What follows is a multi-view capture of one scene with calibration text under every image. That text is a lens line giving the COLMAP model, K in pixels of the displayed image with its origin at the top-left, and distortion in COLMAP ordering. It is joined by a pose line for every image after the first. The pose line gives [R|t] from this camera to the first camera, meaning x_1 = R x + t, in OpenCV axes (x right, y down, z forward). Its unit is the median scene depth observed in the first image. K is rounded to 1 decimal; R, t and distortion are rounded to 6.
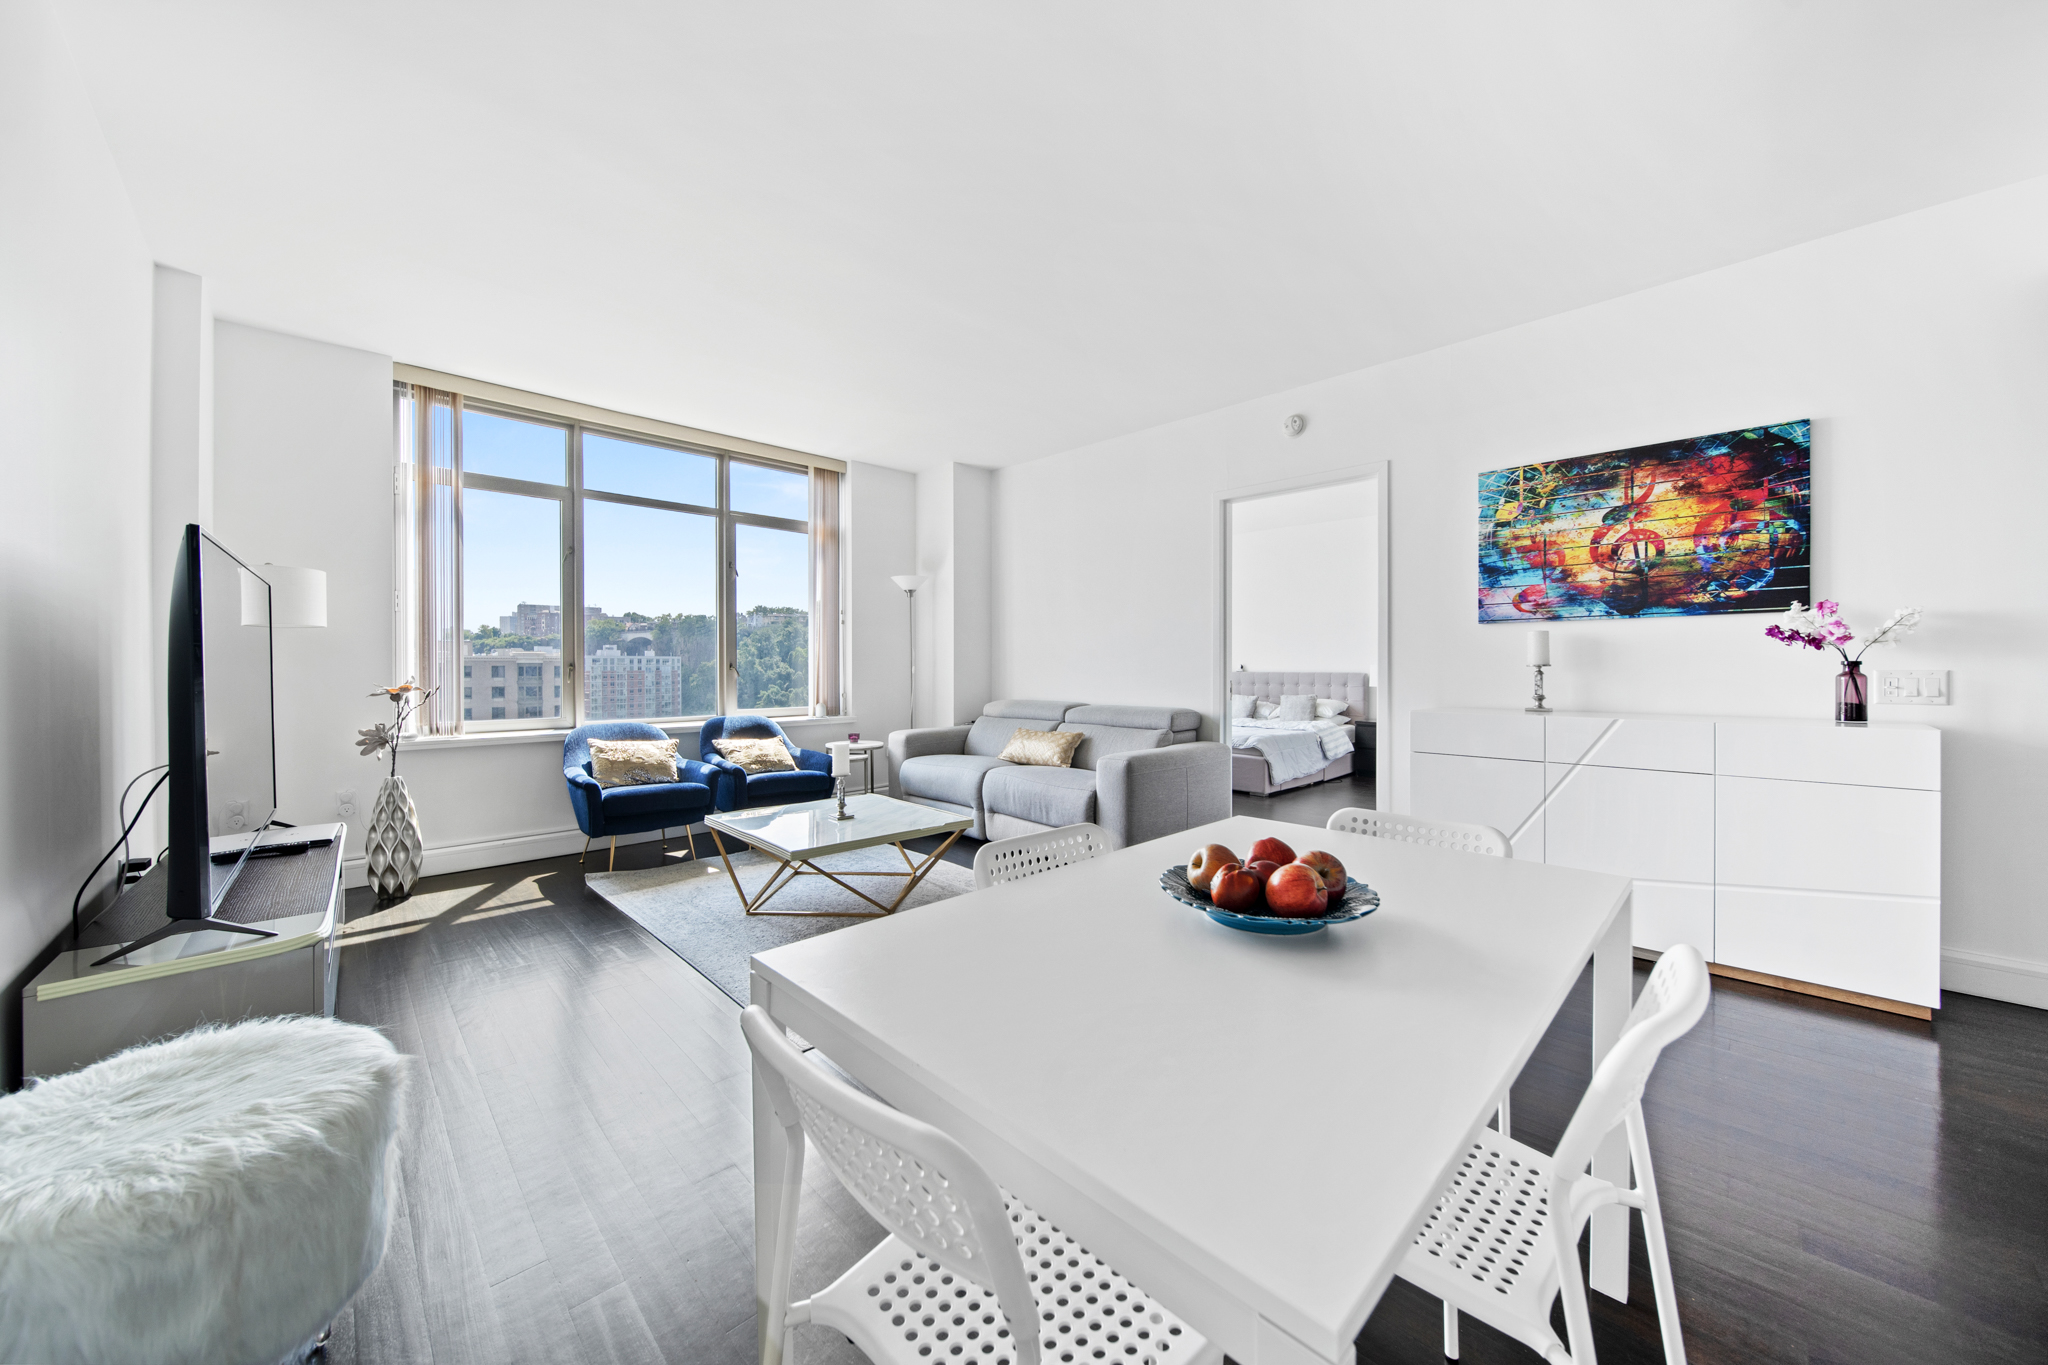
lens RADIAL K [[730.9, 0, 1003.8], [0, 730.9, 663.9], [0, 0, 1]] dist [-0.001627, -0.000764]
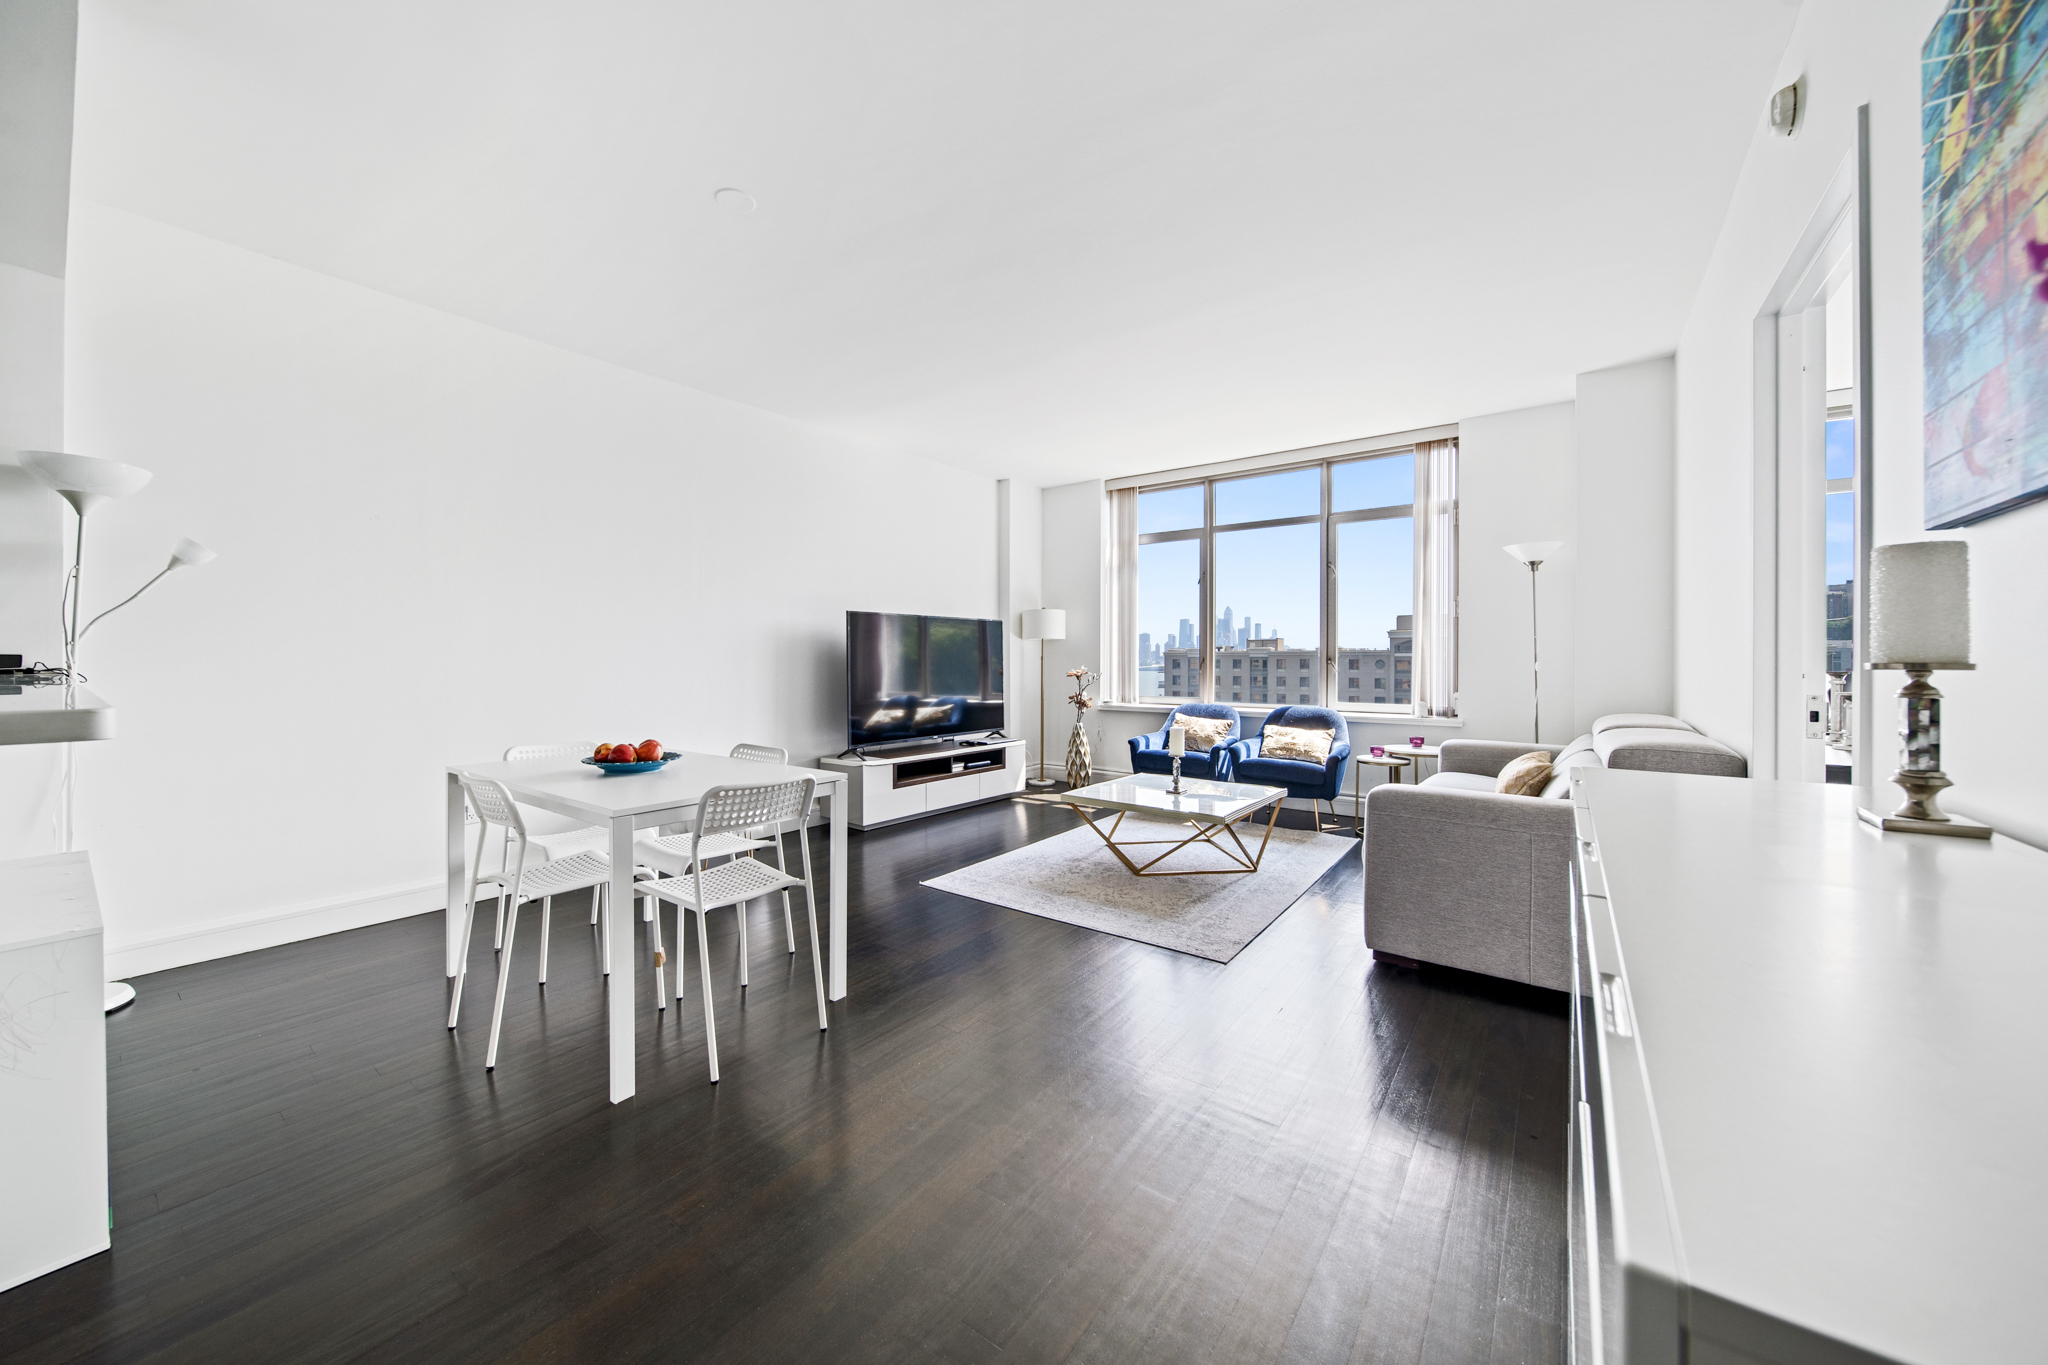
lens RADIAL K [[730.9, 0, 1023.8], [0, 730.9, 660.2], [0, 0, 1]] dist [-0.001627, -0.000764]
pose [[0.177902, 0.002442, -0.984045, 0.750035], [0.000833, 0.999996, 0.002632, -0.000850], [0.984048, -0.001287, 0.177899, 0.479758]]
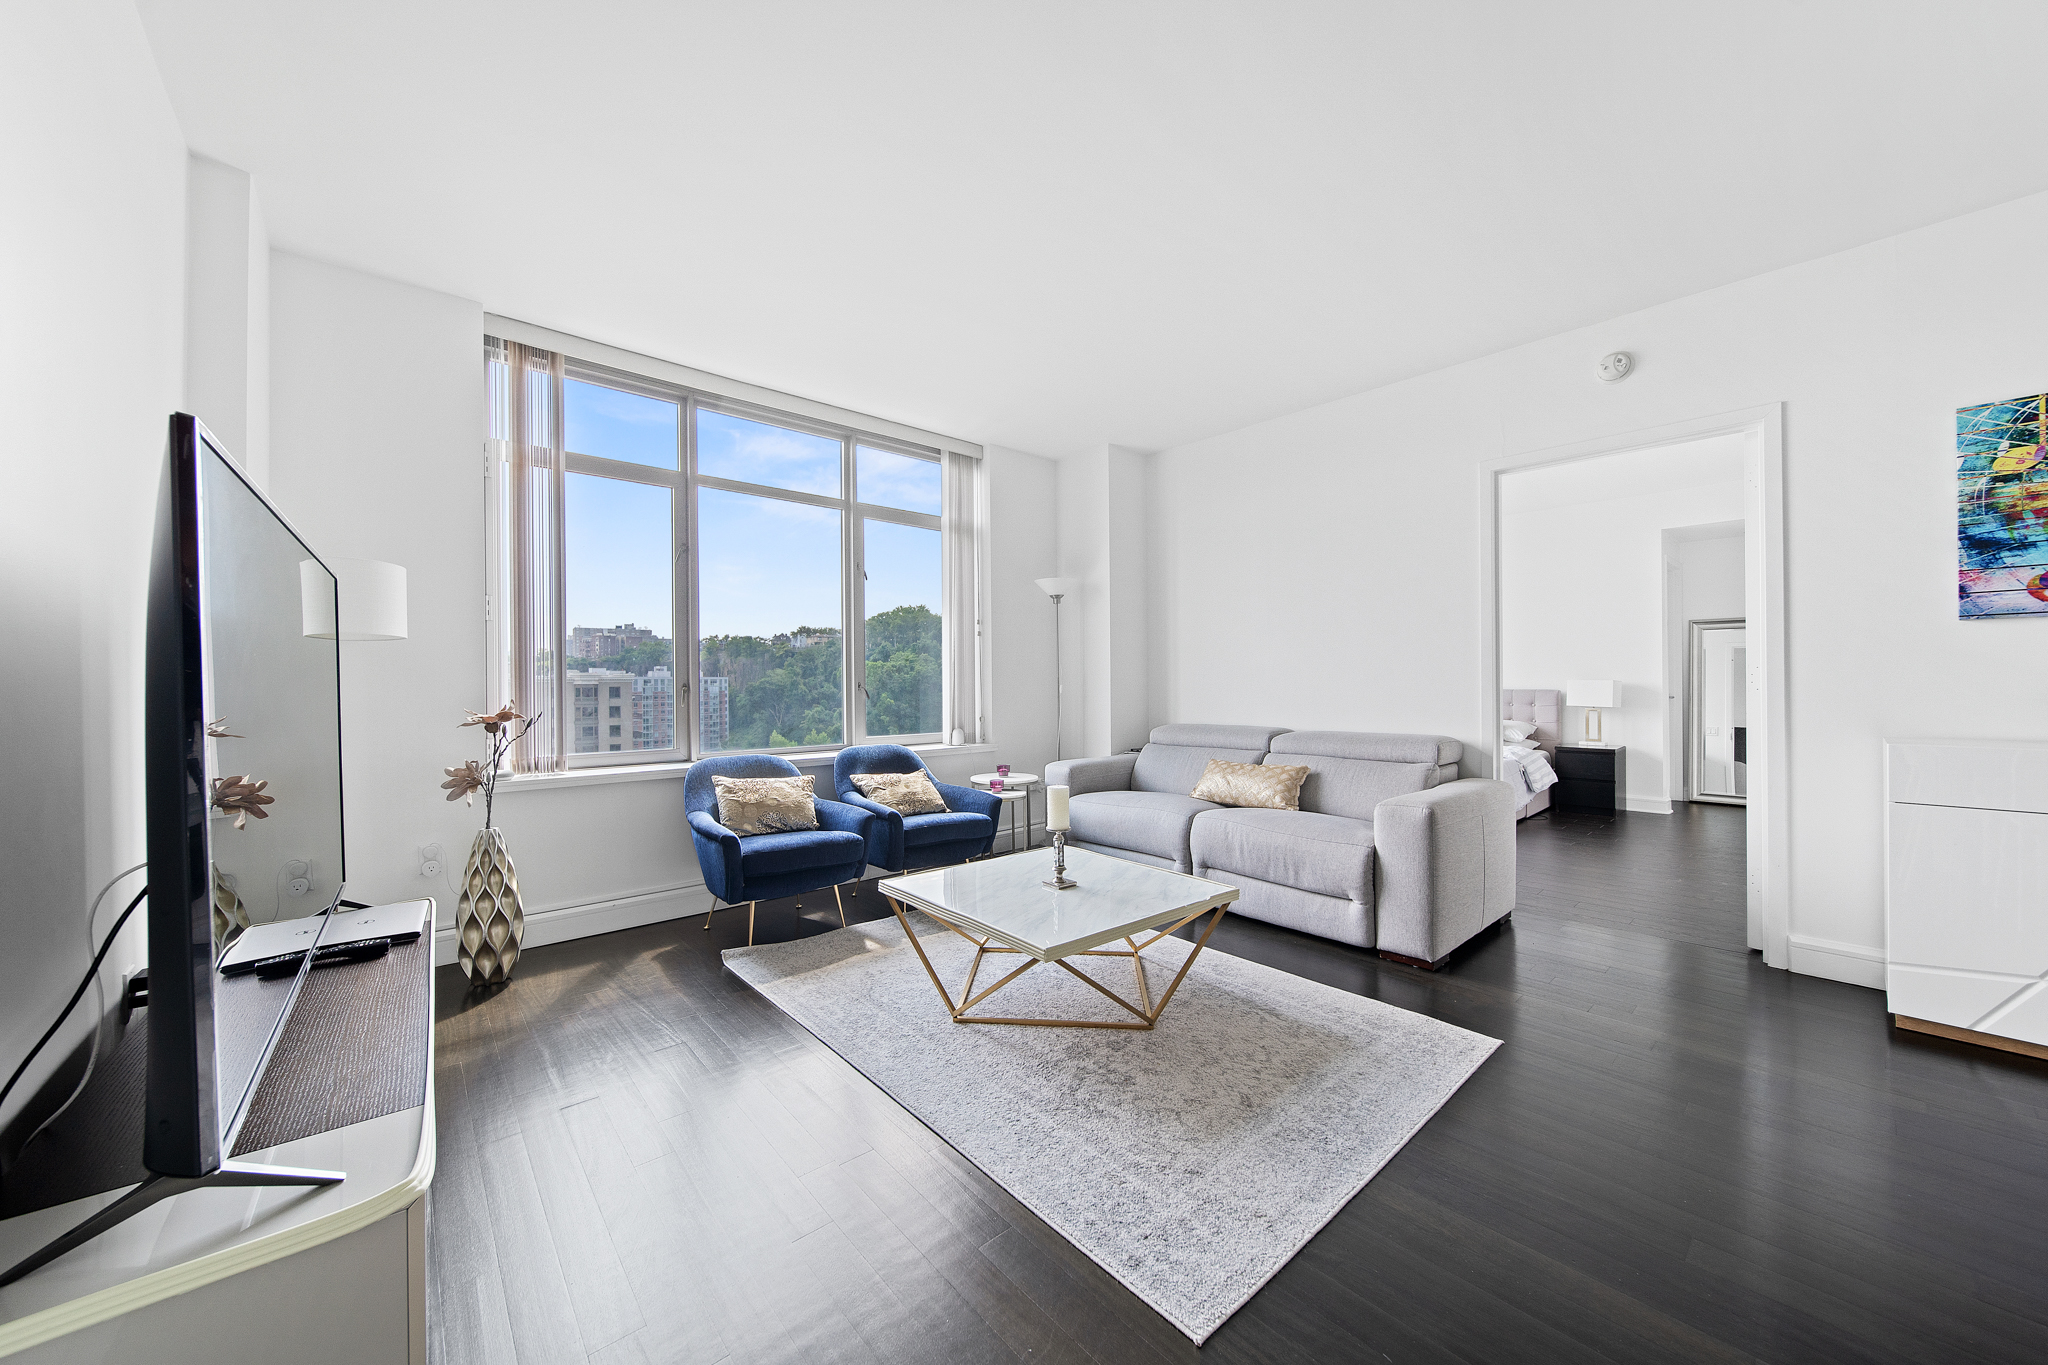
lens RADIAL K [[730.9, 0, 1006.6], [0, 730.9, 679.8], [0, 0, 1]] dist [-0.001627, -0.000764]
pose [[0.998678, -0.005664, -0.051084, -0.203761], [0.005467, 0.999977, -0.004000, 0.000879], [0.051105, 0.003716, 0.998686, 0.207632]]
